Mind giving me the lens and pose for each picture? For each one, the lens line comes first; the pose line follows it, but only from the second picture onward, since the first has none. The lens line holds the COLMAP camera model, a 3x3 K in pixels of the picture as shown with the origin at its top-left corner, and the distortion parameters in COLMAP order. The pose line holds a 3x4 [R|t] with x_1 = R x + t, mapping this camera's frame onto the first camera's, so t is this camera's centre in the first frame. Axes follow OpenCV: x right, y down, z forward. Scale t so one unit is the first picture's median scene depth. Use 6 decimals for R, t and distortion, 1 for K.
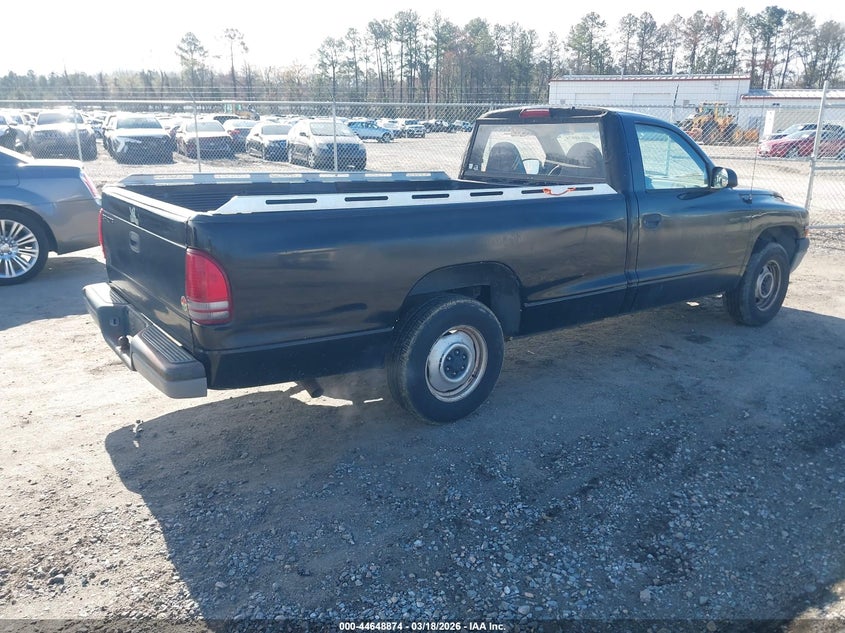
lens RADIAL K [[670.2, 0, 422.5], [0, 670.2, 316.5], [0, 0, 1]] dist [0.060977, -0.109193]
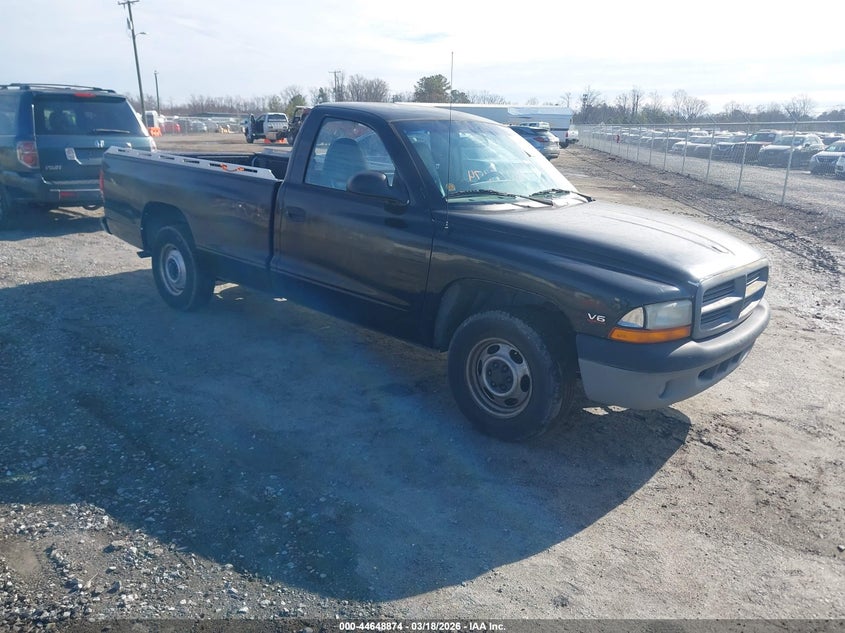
lens RADIAL K [[670.2, 0, 422.5], [0, 670.2, 316.5], [0, 0, 1]] dist [0.060977, -0.109193]
pose [[0.177770, 0.257053, -0.949906, 1.284819], [-0.294705, 0.934885, 0.197836, -0.237692], [0.938907, 0.244773, 0.241949, 0.925963]]
